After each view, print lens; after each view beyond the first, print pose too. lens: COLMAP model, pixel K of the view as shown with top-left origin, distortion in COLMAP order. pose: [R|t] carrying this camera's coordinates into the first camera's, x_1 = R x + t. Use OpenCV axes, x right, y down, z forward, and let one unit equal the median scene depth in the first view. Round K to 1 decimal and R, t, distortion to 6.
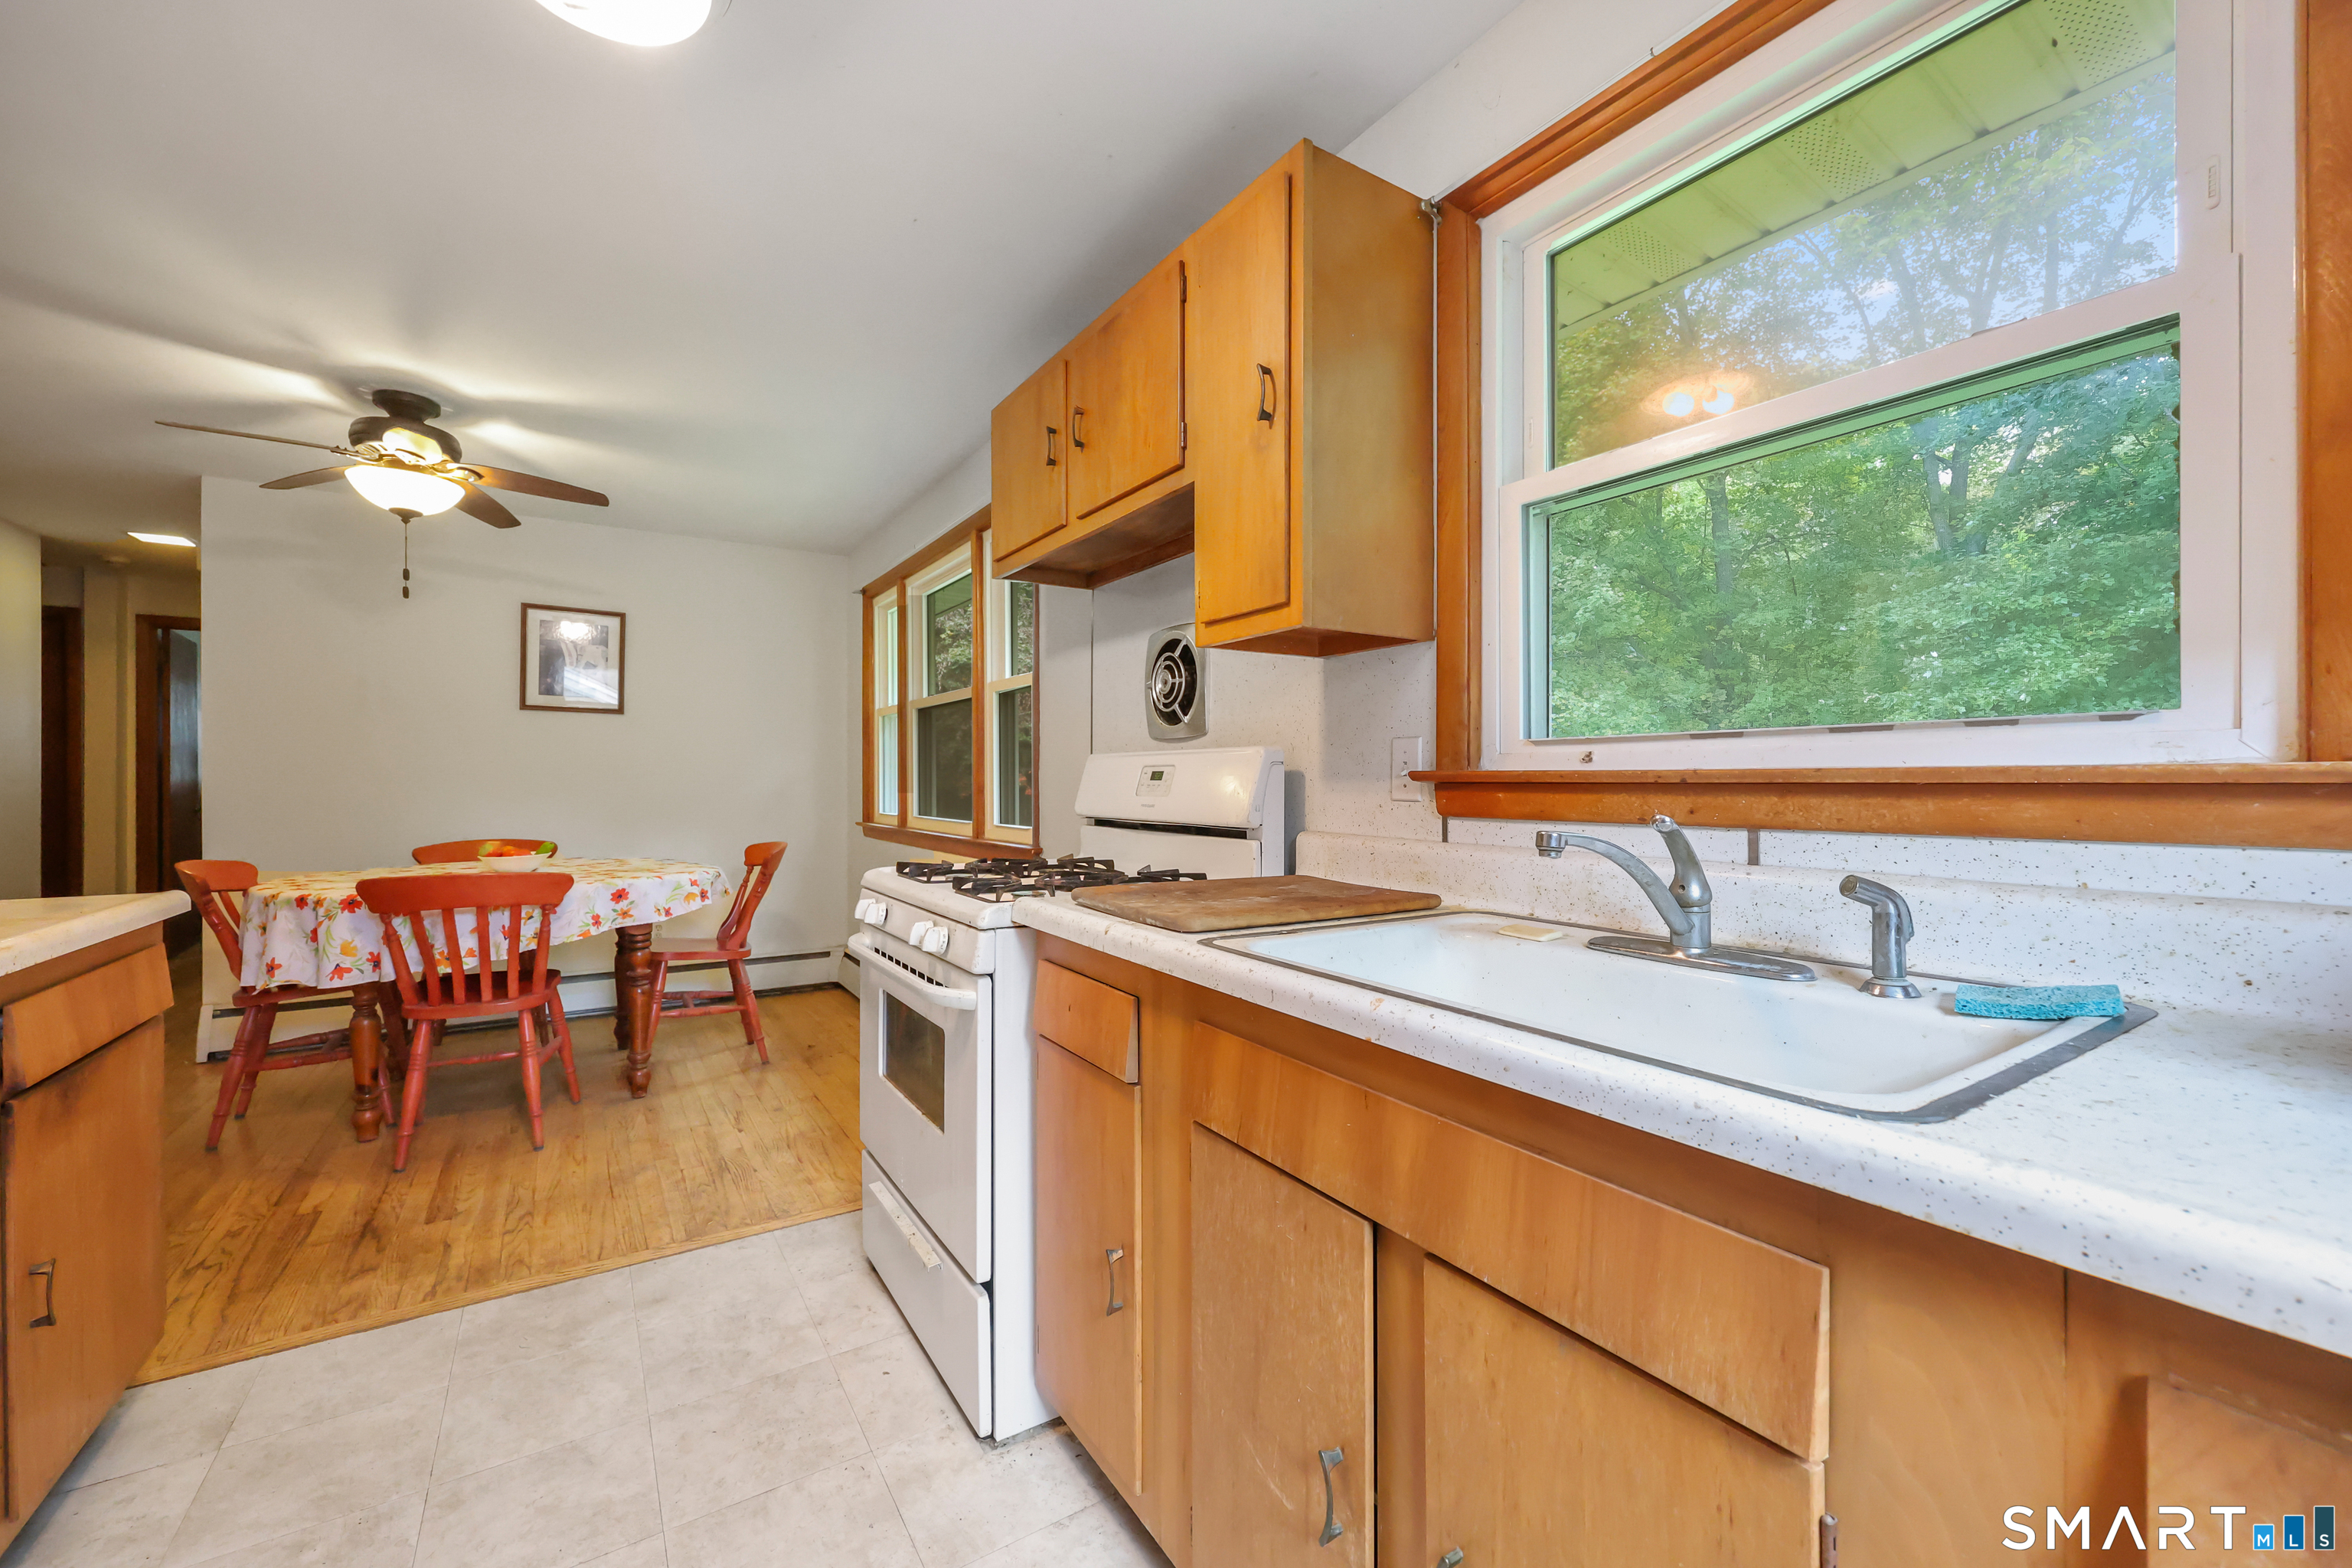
lens RADIAL K [[947.1, 0, 1182.3], [0, 947.1, 782.0], [0, 0, 1]] dist [0.000240, 0.000177]
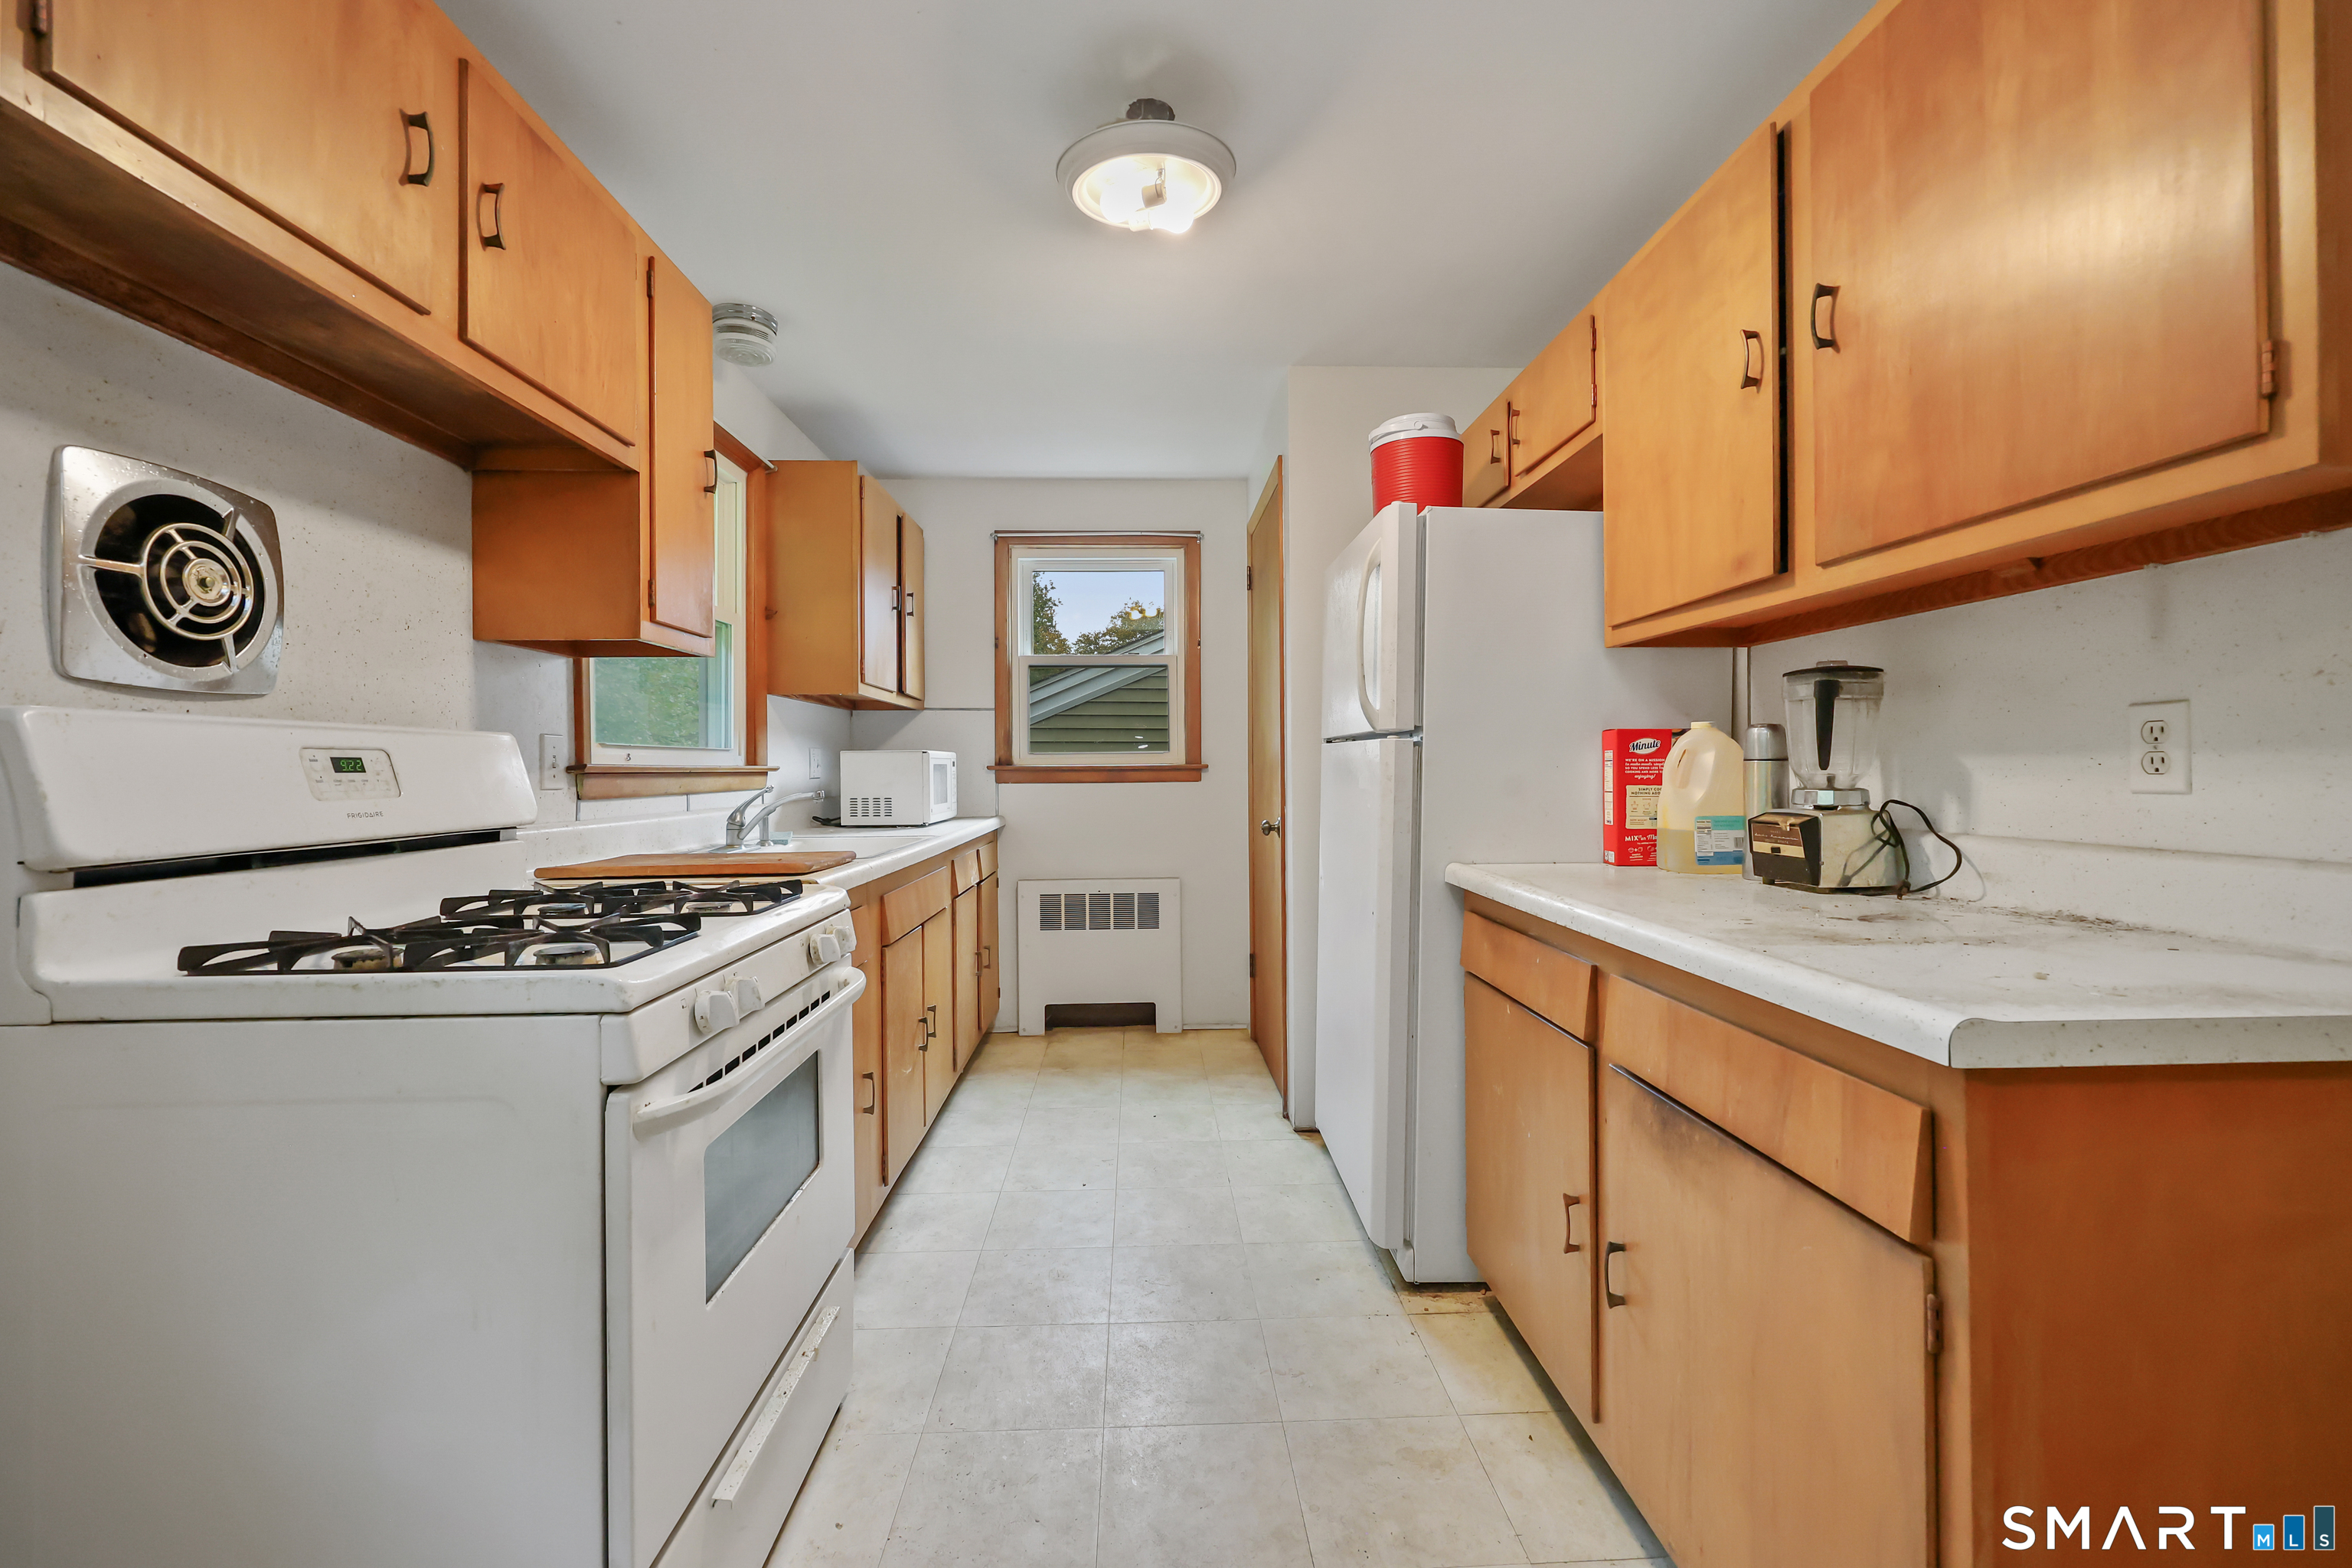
lens RADIAL K [[947.1, 0, 1181.1], [0, 947.1, 765.5], [0, 0, 1]] dist [0.000240, 0.000177]
pose [[-0.862882, 0.007062, 0.505356, -0.628186], [0.007121, 0.999973, -0.001816, -0.001174], [-0.505355, 0.002032, -0.862909, 1.003481]]
